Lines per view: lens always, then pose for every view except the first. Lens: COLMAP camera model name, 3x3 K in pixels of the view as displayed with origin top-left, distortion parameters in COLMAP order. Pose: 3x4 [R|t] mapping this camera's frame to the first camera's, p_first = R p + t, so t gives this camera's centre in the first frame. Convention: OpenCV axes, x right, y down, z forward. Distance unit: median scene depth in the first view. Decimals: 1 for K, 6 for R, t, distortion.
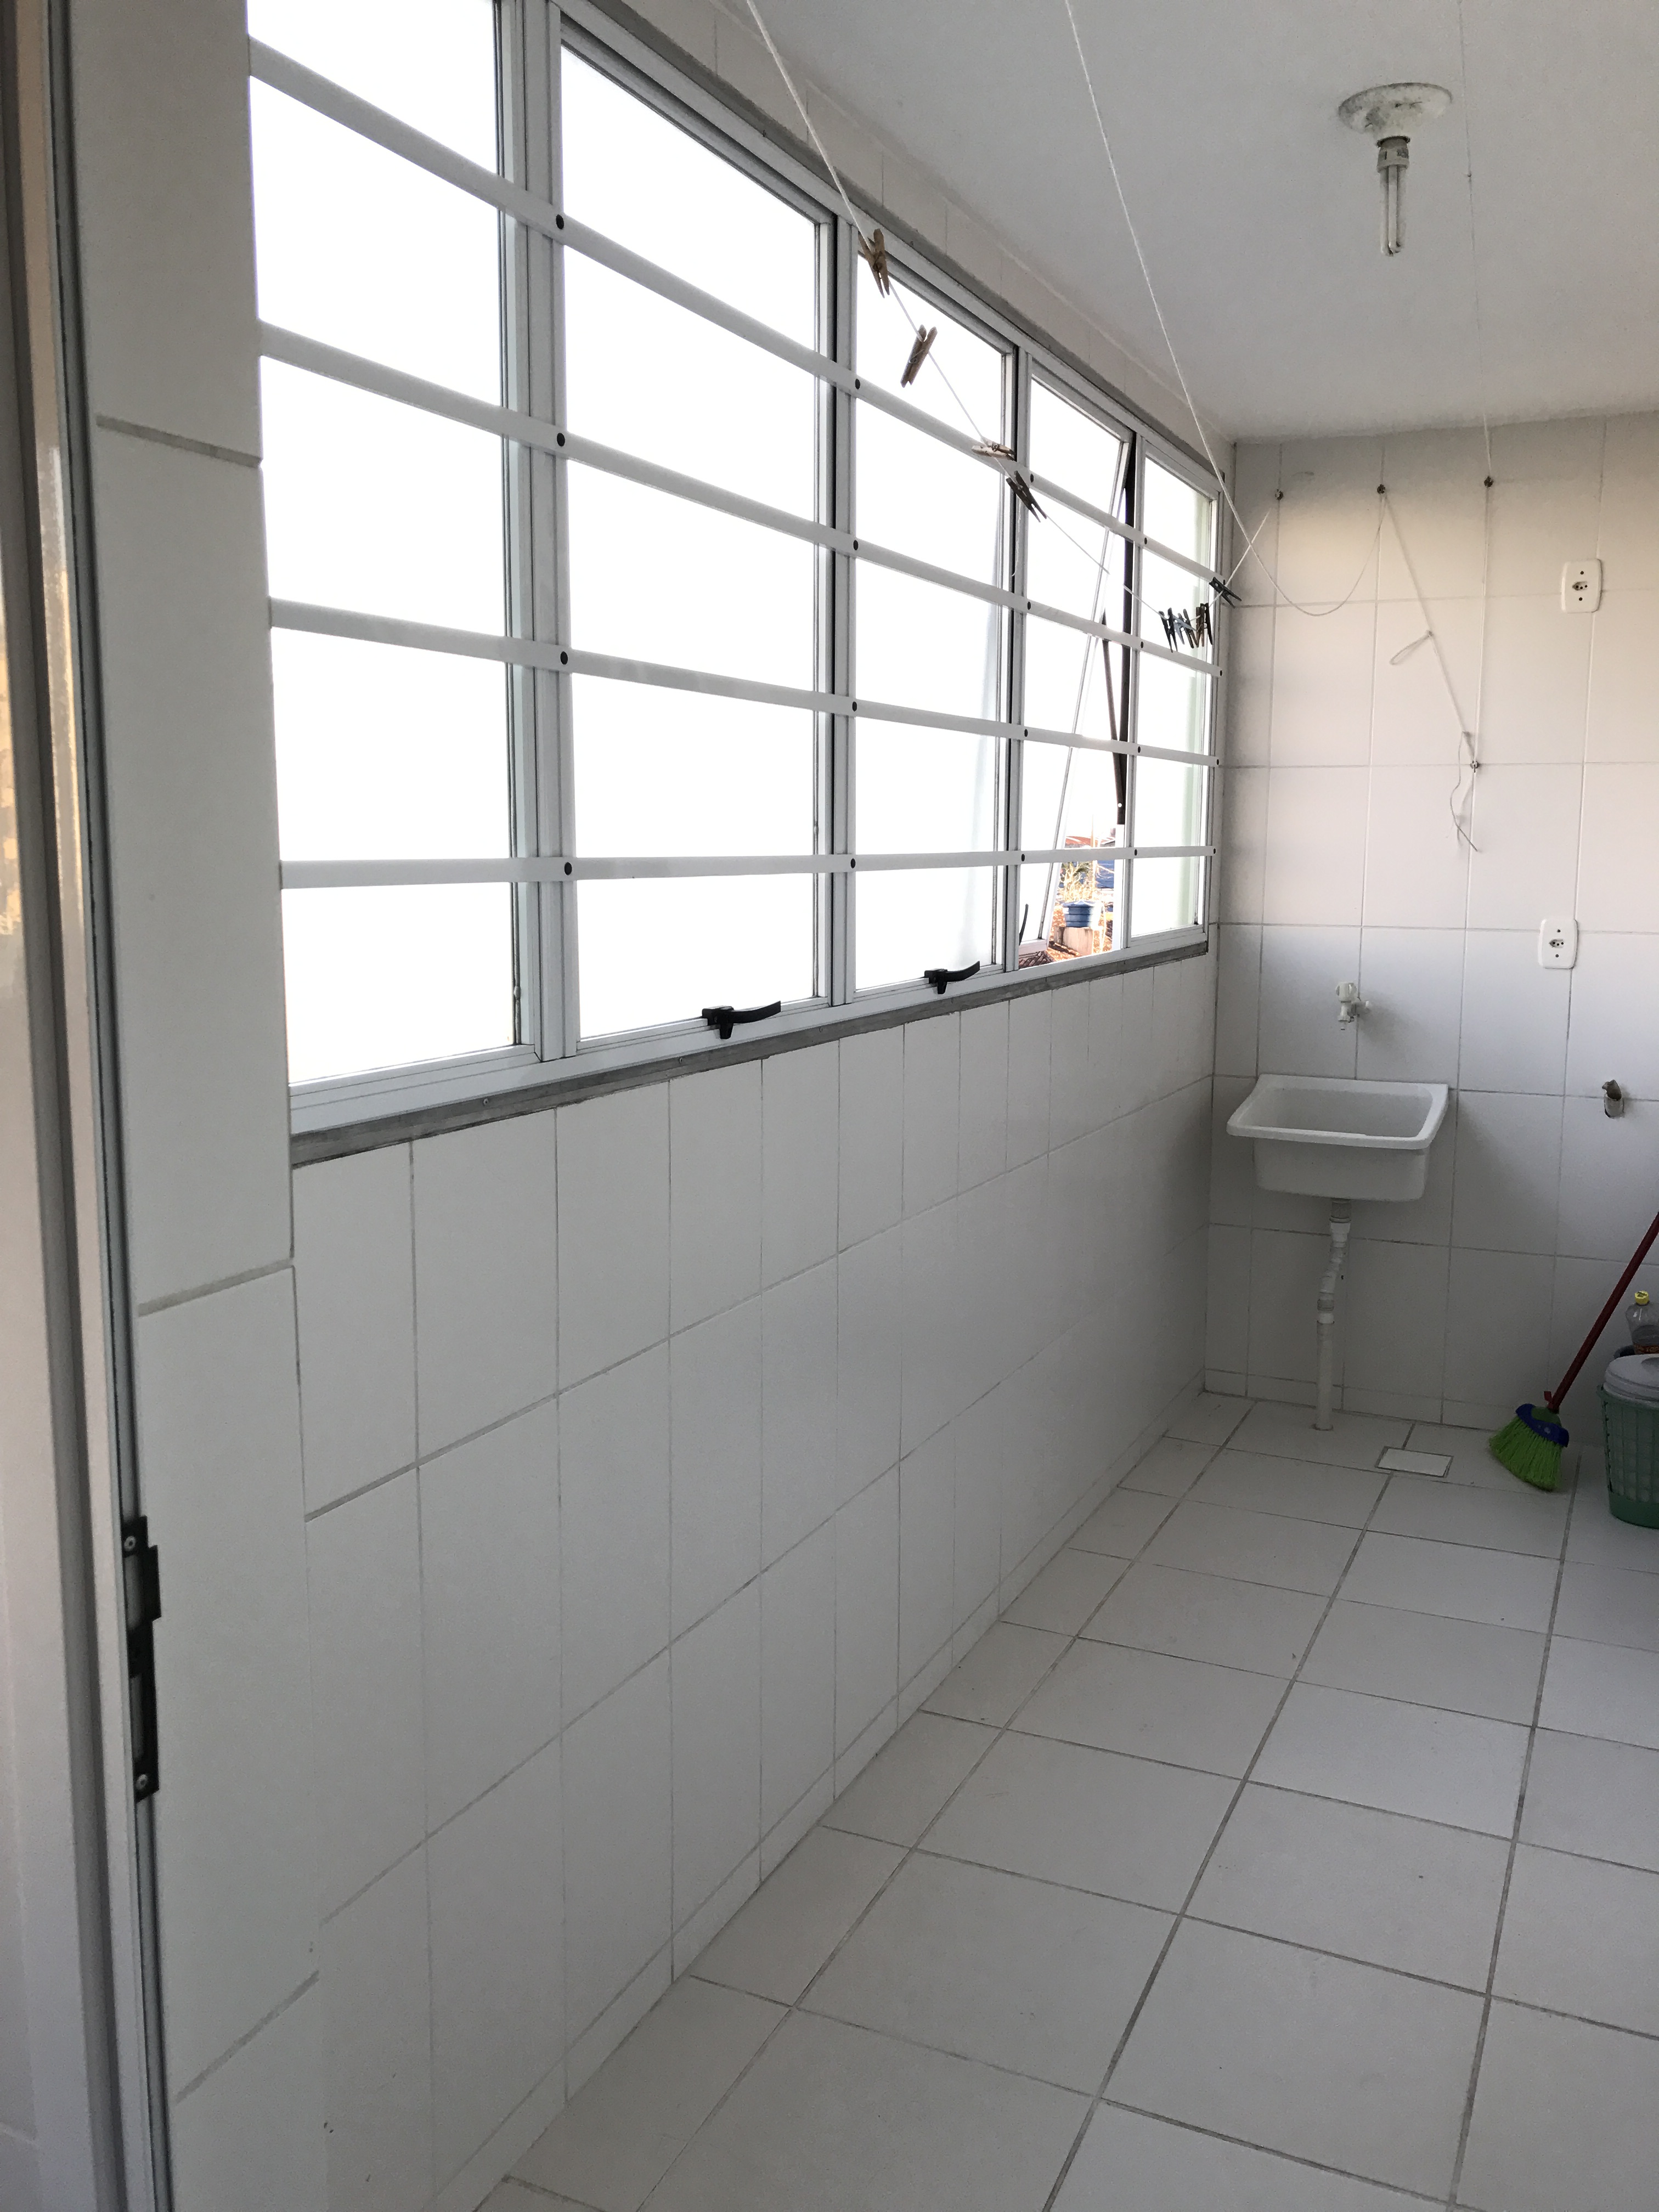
lens RADIAL K [[1794.5, 0, 829.9], [0, 1794.5, 1091.7], [0, 0, 1]] dist [0.045557, -0.108515]
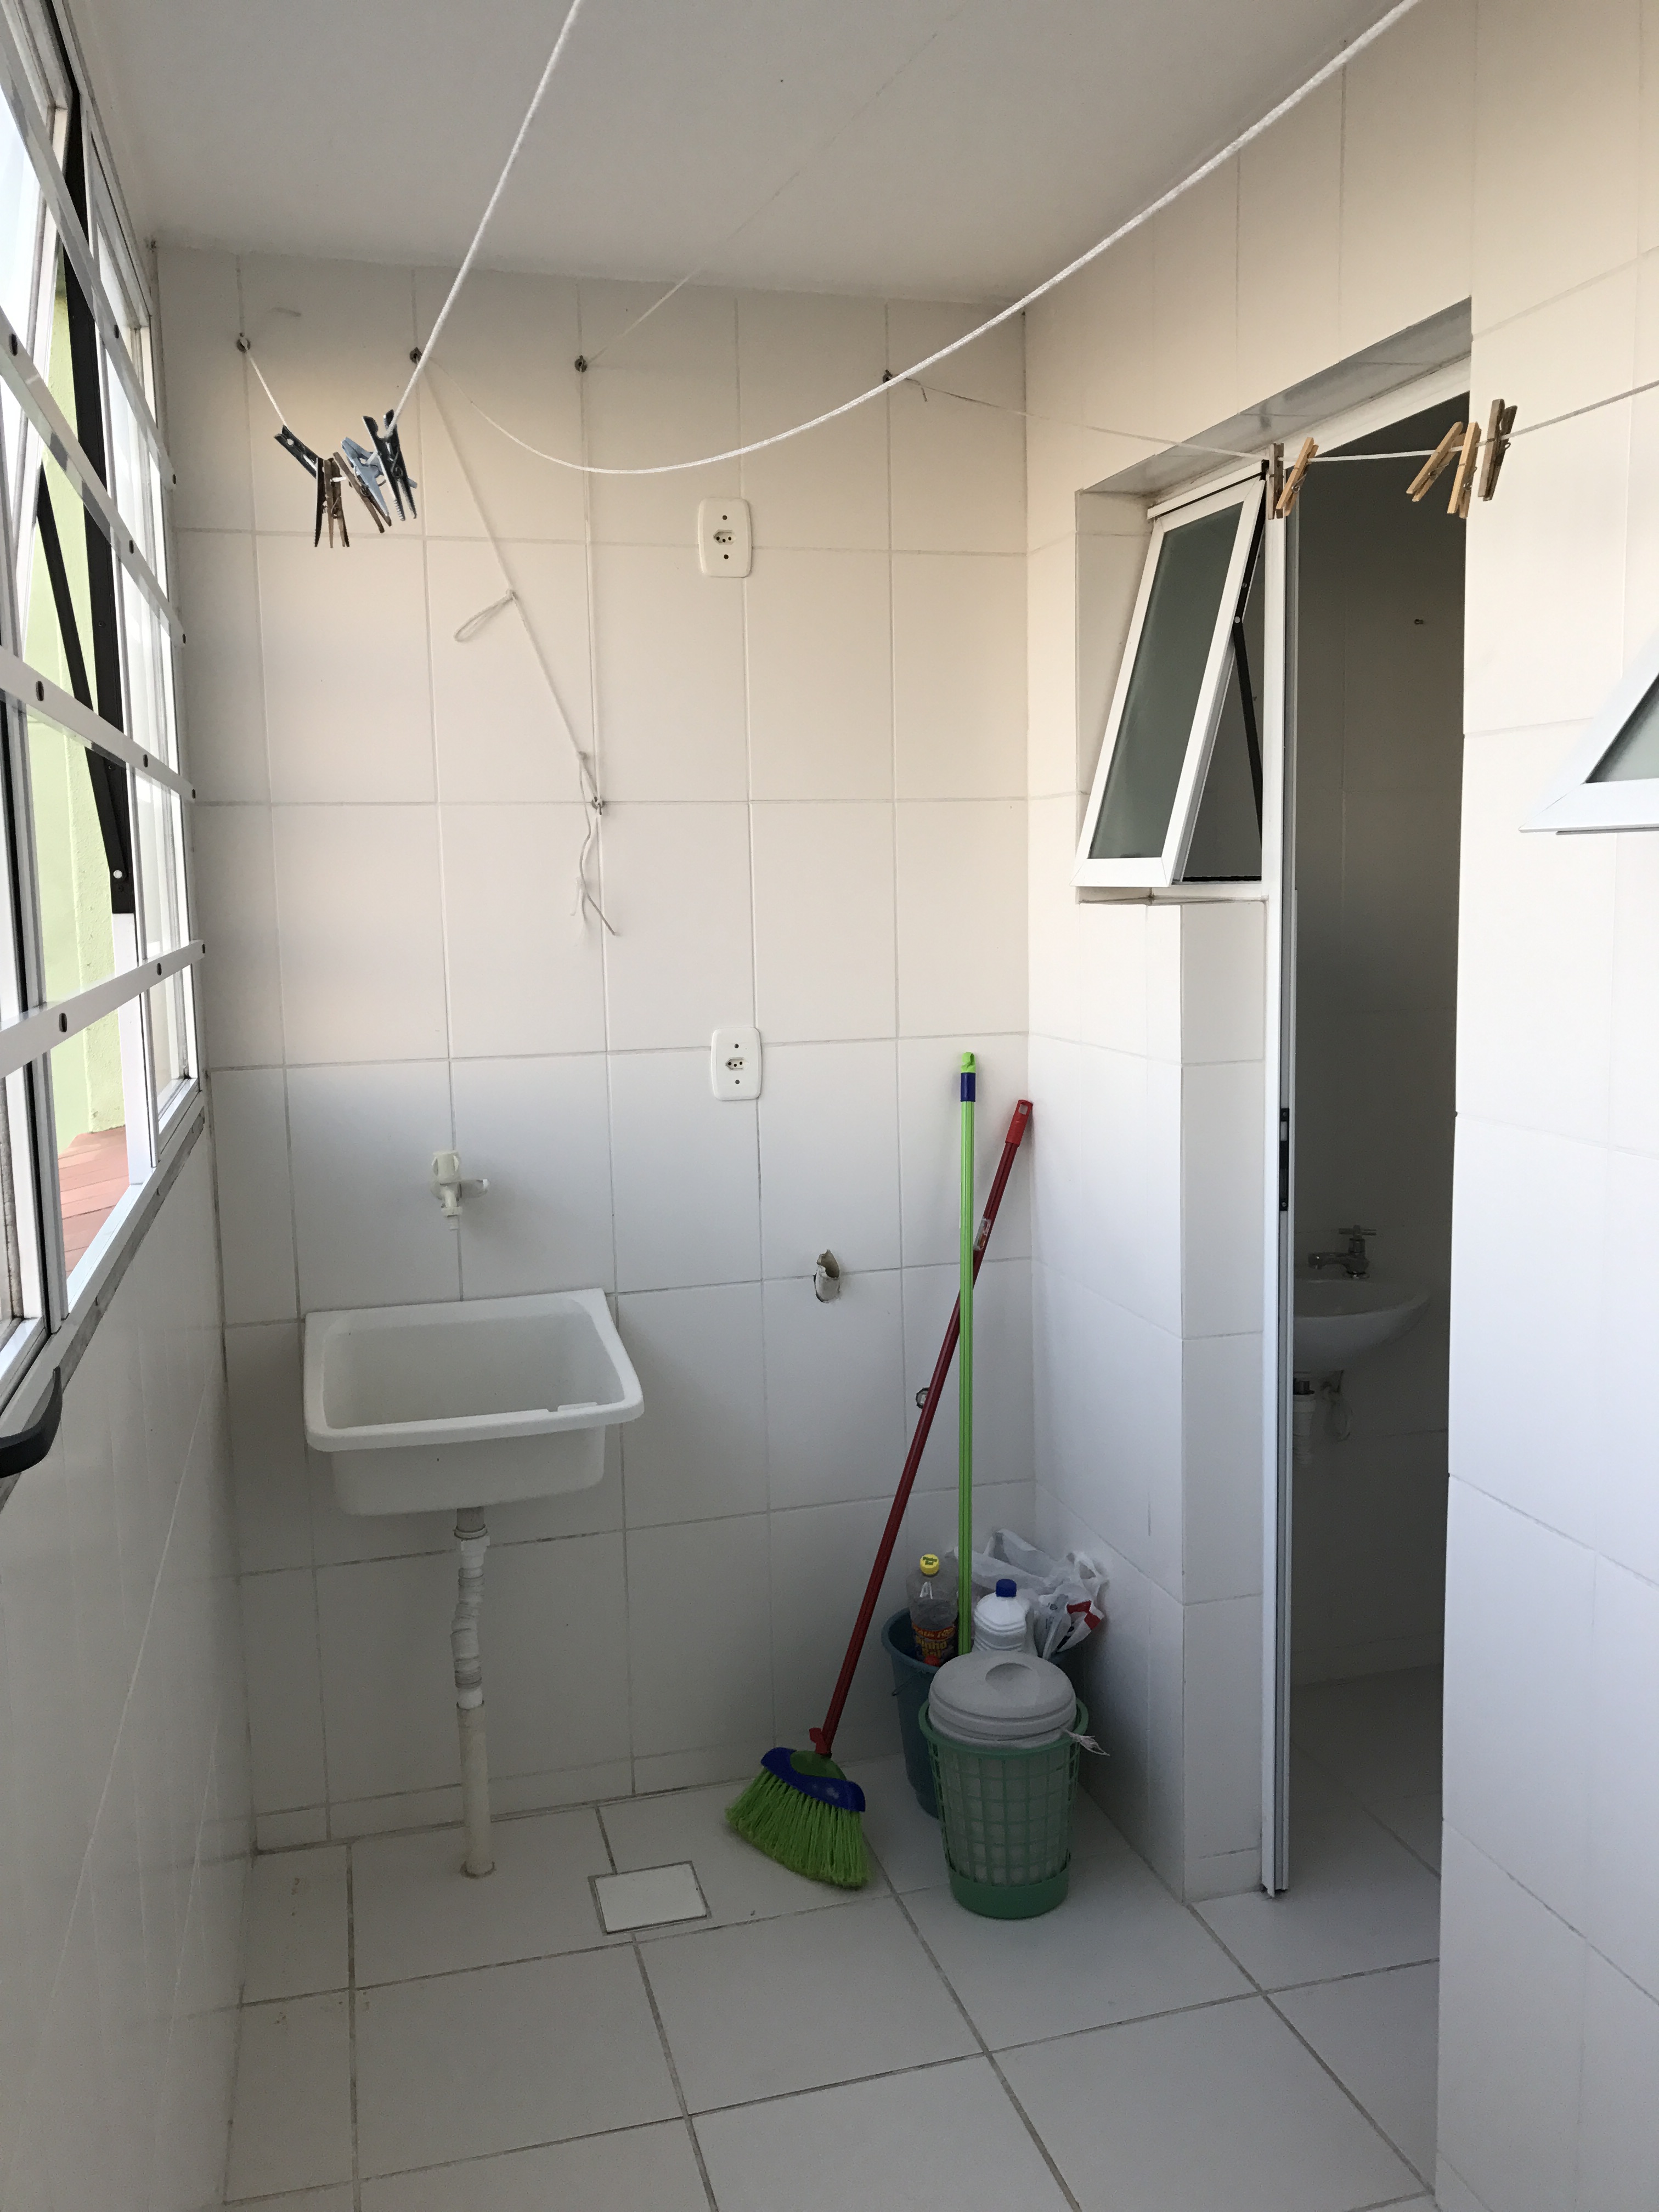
lens RADIAL K [[1794.5, 0, 829.9], [0, 1794.5, 1091.7], [0, 0, 1]] dist [0.045557, -0.108515]
pose [[0.762129, -0.097772, 0.640000, -0.004583], [0.116955, 0.993059, 0.012434, -0.075745], [-0.636773, 0.065375, 0.768275, 0.455050]]
